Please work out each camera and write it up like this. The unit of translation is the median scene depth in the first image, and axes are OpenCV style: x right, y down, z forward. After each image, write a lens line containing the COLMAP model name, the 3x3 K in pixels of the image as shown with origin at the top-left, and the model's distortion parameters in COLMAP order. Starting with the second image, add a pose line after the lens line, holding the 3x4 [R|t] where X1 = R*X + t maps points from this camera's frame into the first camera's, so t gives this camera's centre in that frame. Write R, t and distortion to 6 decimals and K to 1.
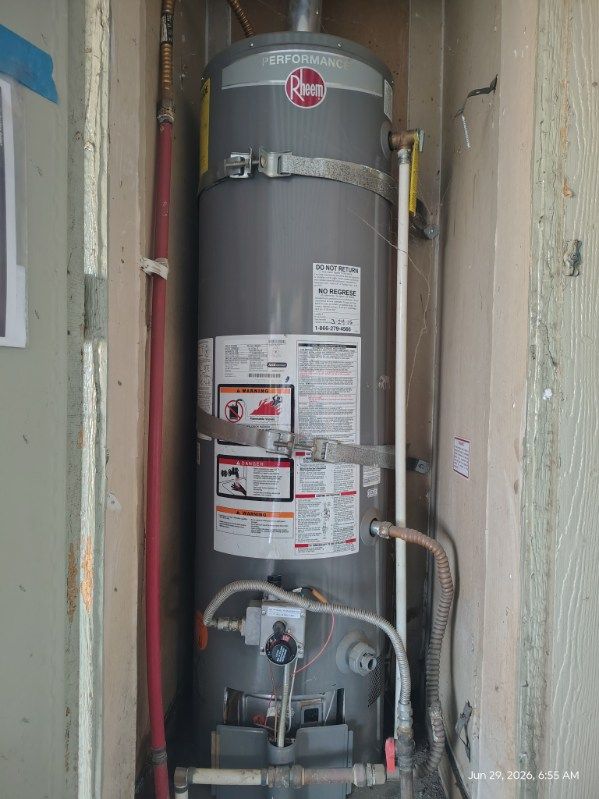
lens RADIAL K [[554.7, 0, 297.9], [0, 554.7, 402.0], [0, 0, 1]] dist [0.021529, -0.028458]
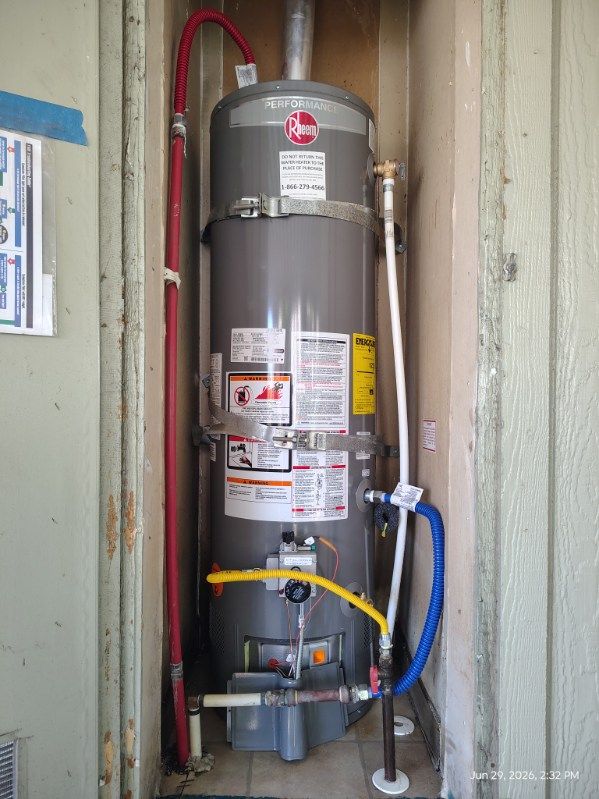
lens RADIAL K [[554.7, 0, 299.3], [0, 554.7, 398.6], [0, 0, 1]] dist [0.021529, -0.028458]
pose [[0.999748, -0.002497, 0.022326, -0.020071], [0.003113, 0.999614, -0.027607, 0.056735], [-0.022248, 0.027670, 0.999370, -0.191586]]
